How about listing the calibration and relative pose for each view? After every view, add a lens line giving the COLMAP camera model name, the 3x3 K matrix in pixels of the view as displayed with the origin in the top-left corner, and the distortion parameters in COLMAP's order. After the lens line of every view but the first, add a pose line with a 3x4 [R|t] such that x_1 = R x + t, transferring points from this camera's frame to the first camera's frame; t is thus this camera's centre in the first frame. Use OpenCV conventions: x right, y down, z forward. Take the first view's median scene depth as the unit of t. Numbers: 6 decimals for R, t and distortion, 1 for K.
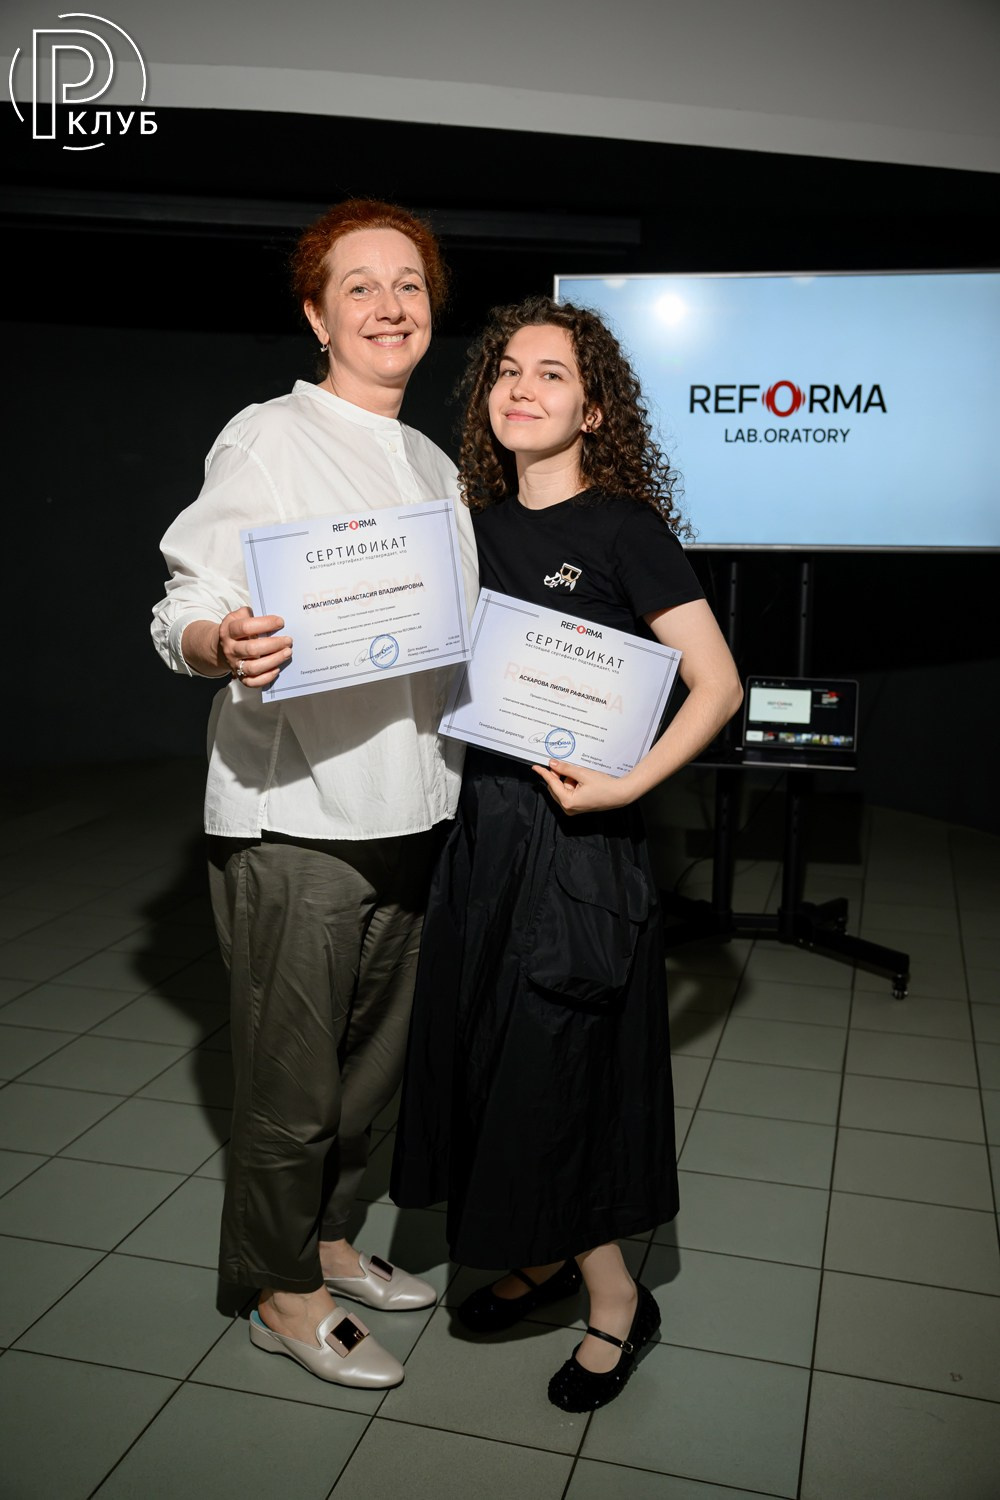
lens RADIAL K [[1381.2, 0, 523.7], [0, 1381.2, 746.3], [0, 0, 1]] dist [-0.004560, -0.004434]
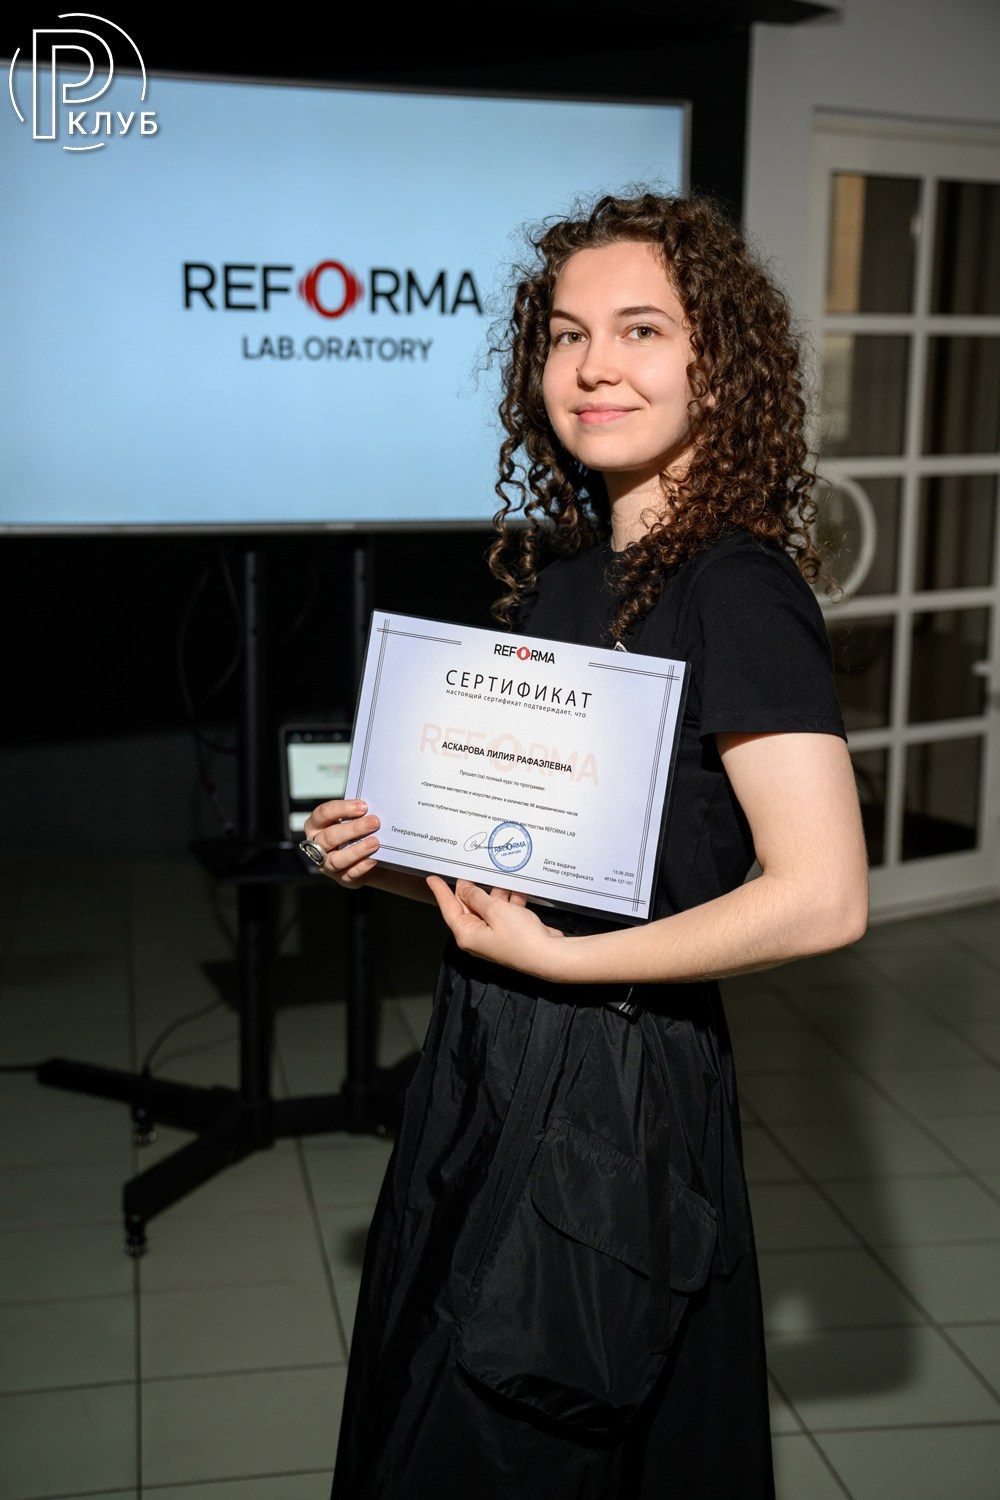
lens RADIAL K [[2135.7, 0, 500.0], [0, 2135.7, 750.0], [0, 0, 1]] dist [0.229768, -0.008302]
pose [[0.906349, -0.073244, 0.416133, -0.167653], [0.074448, 0.997135, 0.013358, -0.049226], [-0.415919, 0.018873, 0.909206, 0.073532]]
